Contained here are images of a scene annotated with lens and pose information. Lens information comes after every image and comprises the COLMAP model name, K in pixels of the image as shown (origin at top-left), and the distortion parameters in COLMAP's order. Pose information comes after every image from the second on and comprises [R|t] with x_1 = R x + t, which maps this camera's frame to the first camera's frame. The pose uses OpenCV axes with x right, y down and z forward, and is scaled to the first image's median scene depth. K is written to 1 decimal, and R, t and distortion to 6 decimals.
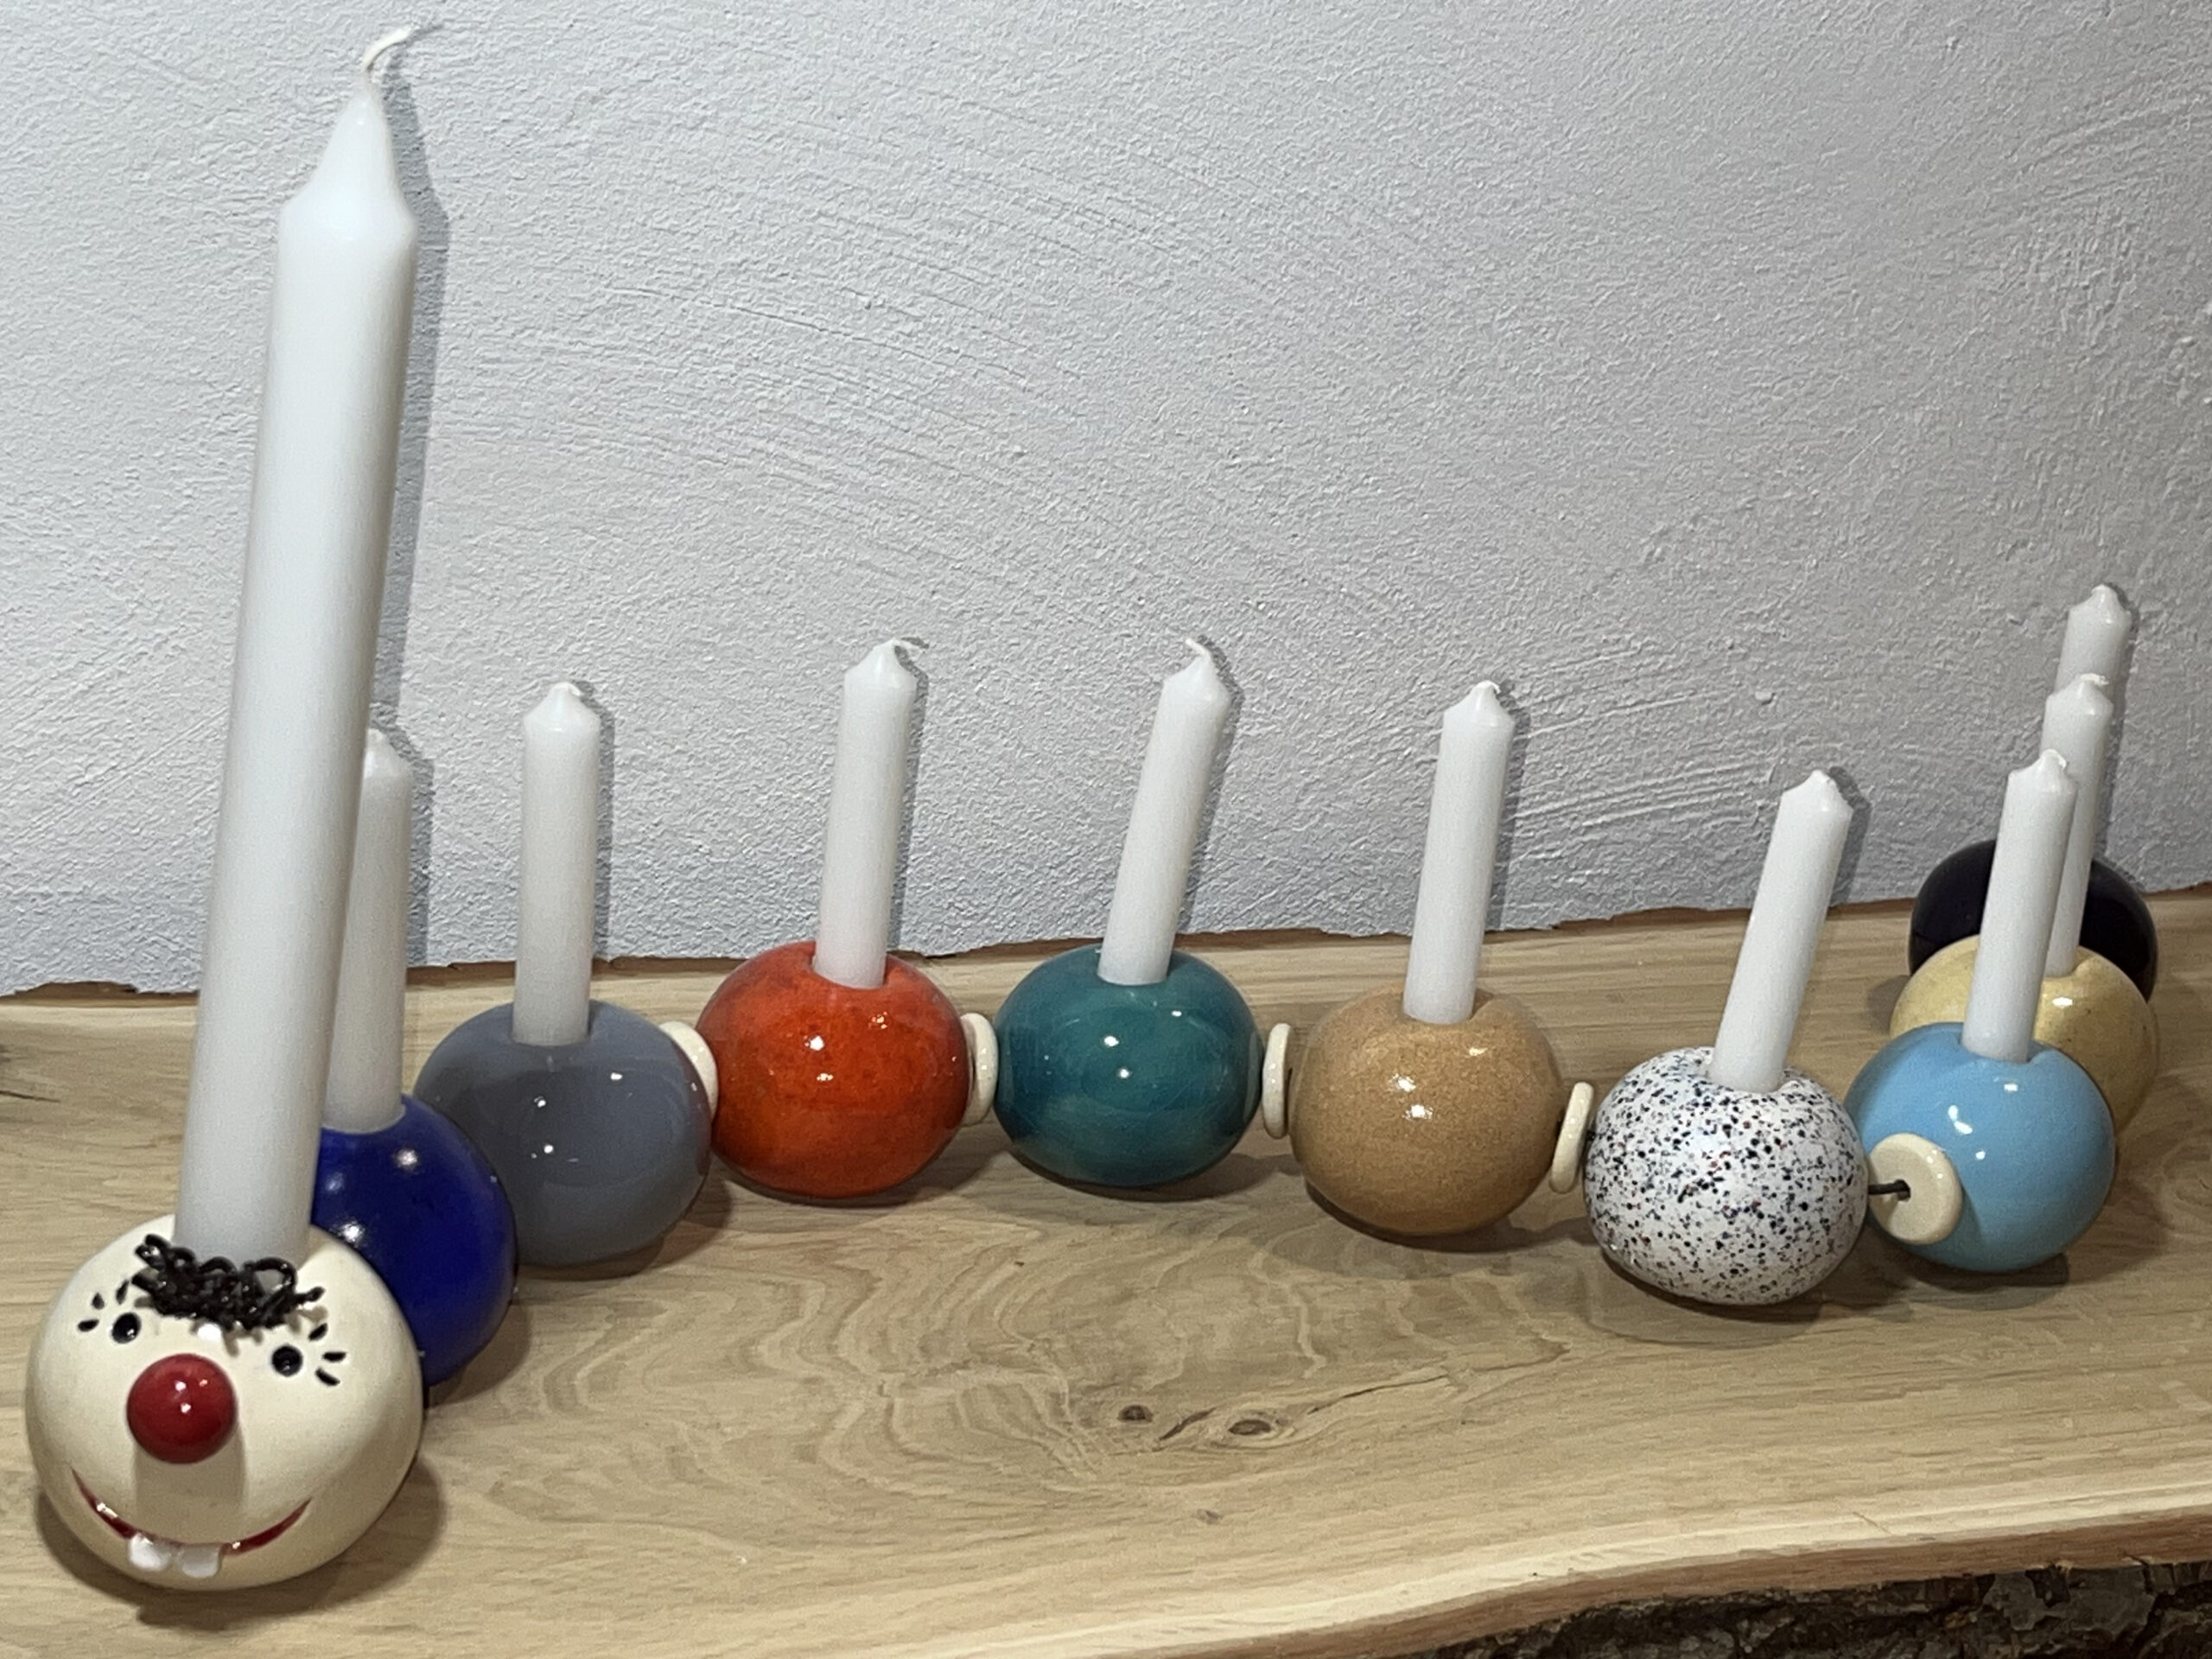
lens RADIAL K [[4471.1, 0, 1105.3], [0, 4471.1, 837.0], [0, 0, 1]] dist [0.132997, 0.000000]
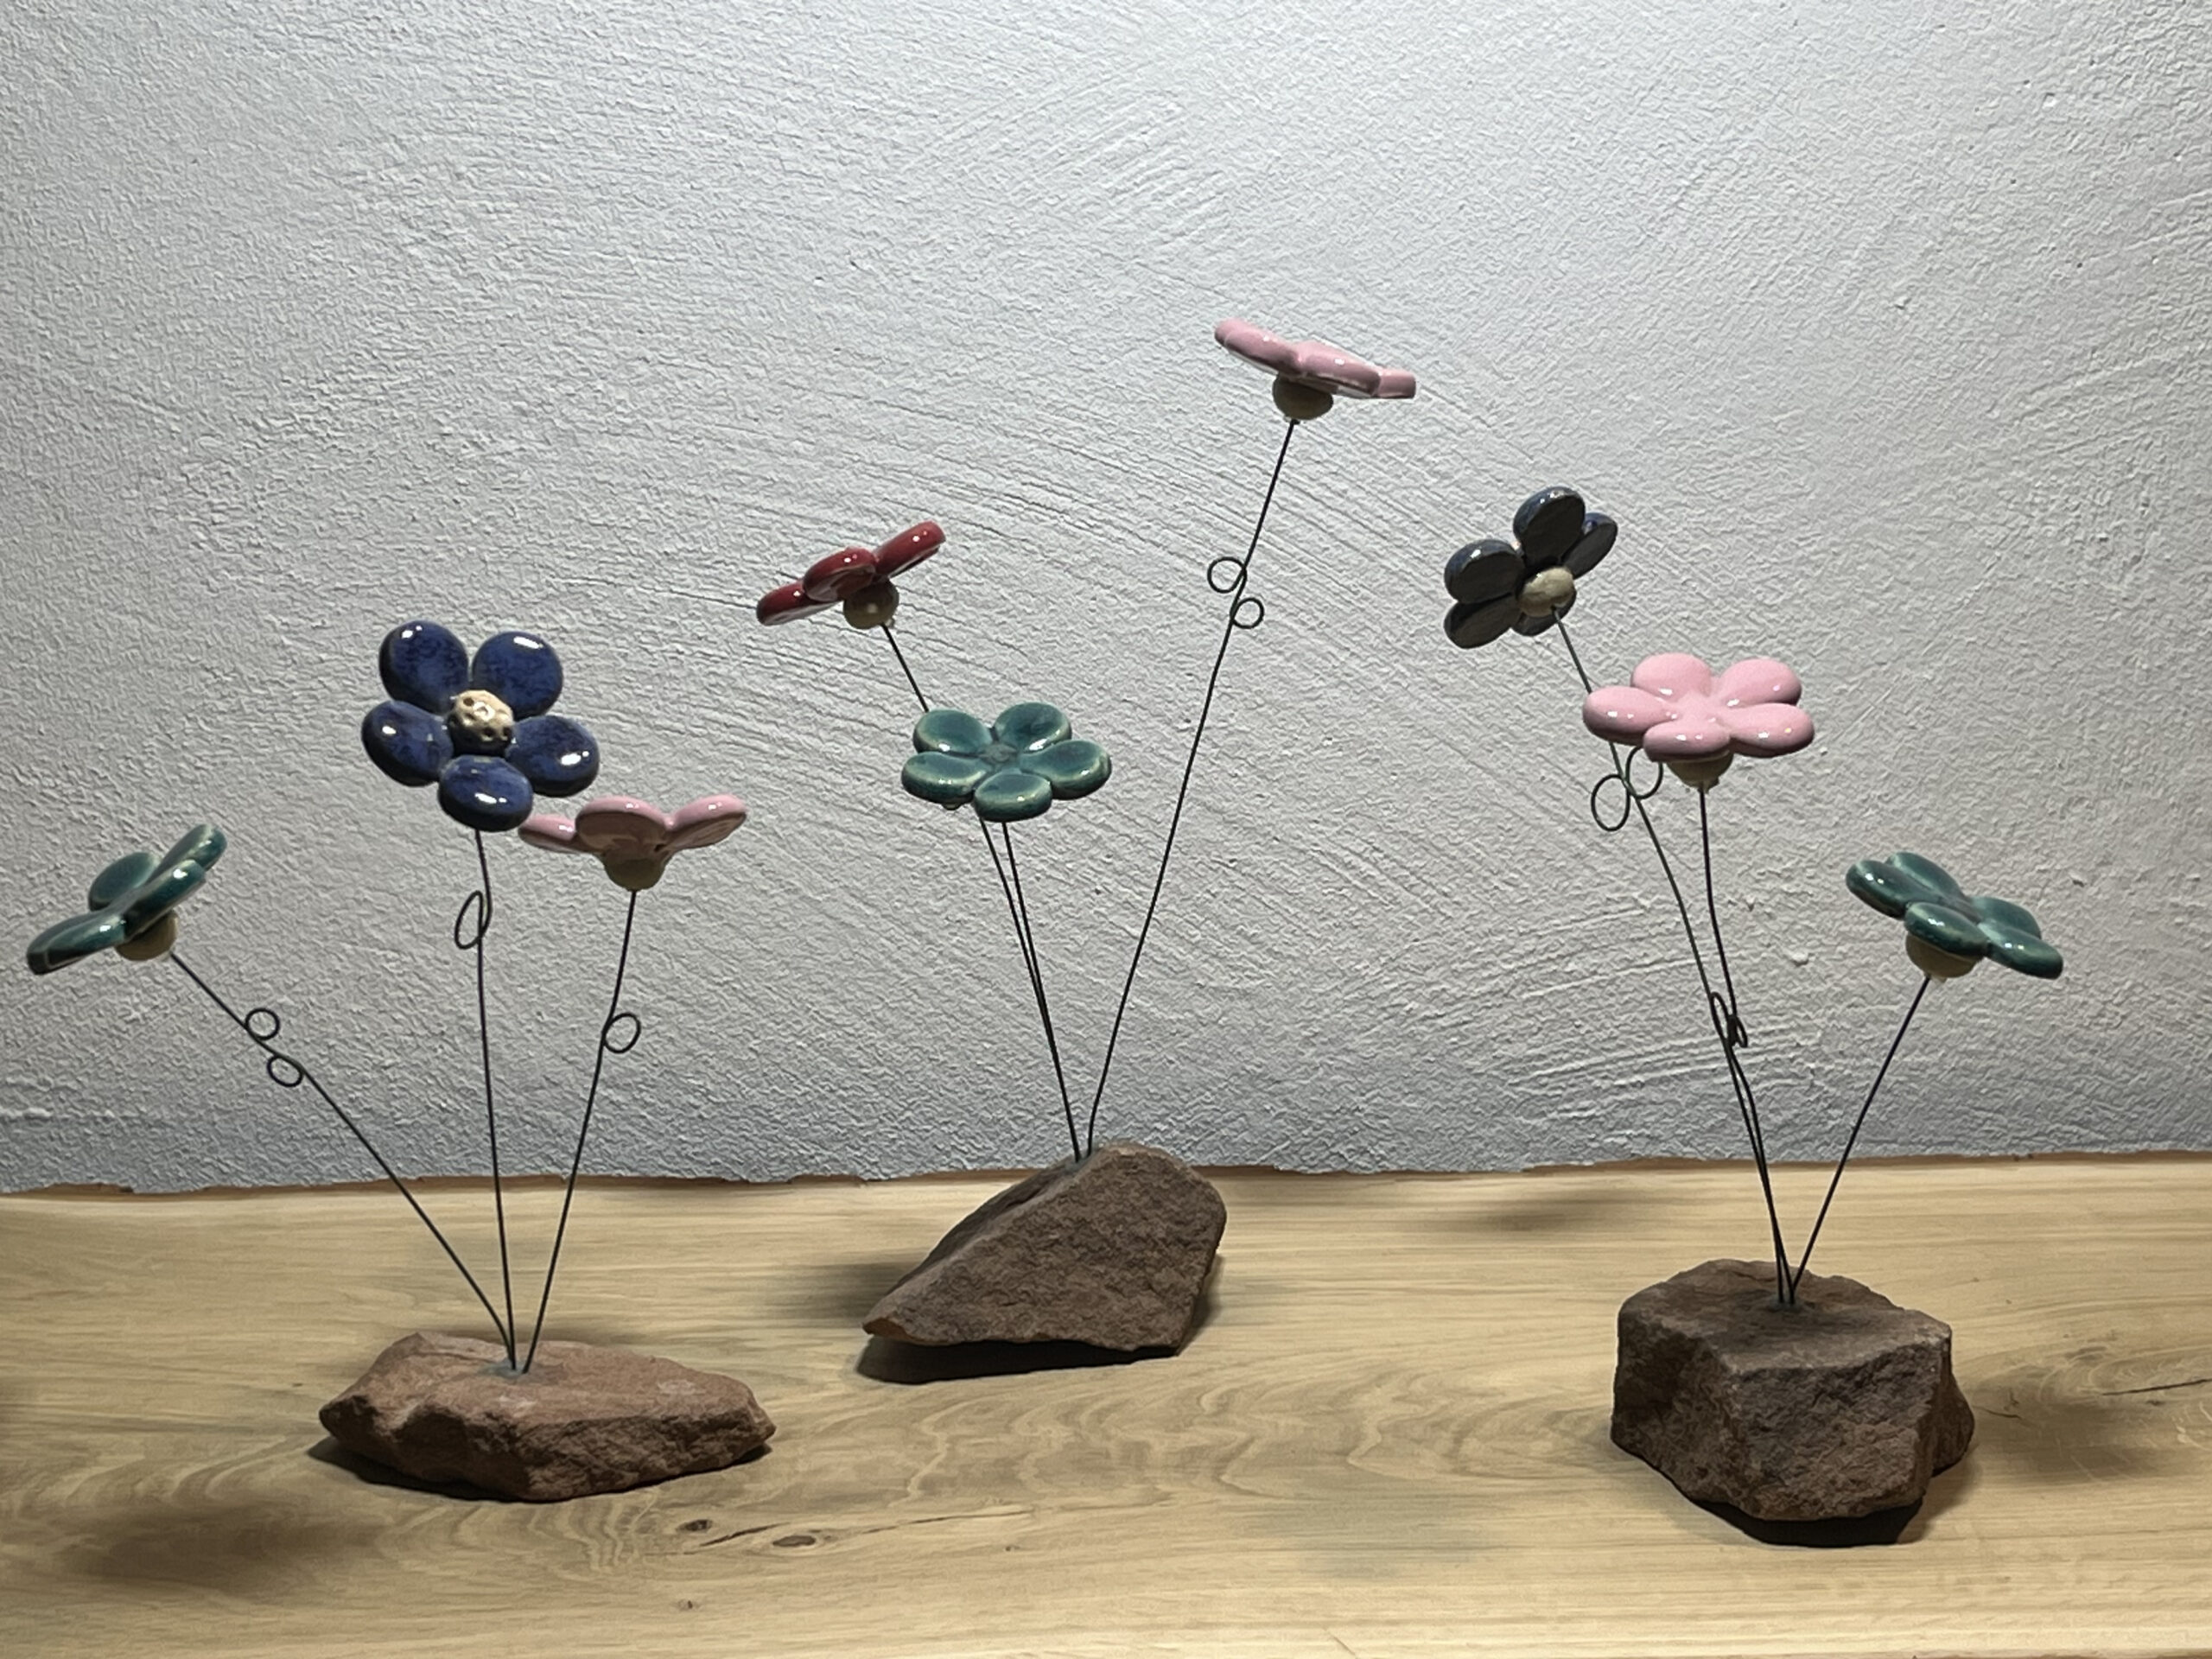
lens RADIAL K [[4471.1, 0, 1118.6], [0, 4471.1, 840.8], [0, 0, 1]] dist [0.132997, 0.000000]
pose [[0.931127, -0.033889, -0.363117, 0.395193], [-0.016120, 0.990875, -0.133813, 0.085375], [0.364339, 0.130451, 0.922084, 0.012225]]
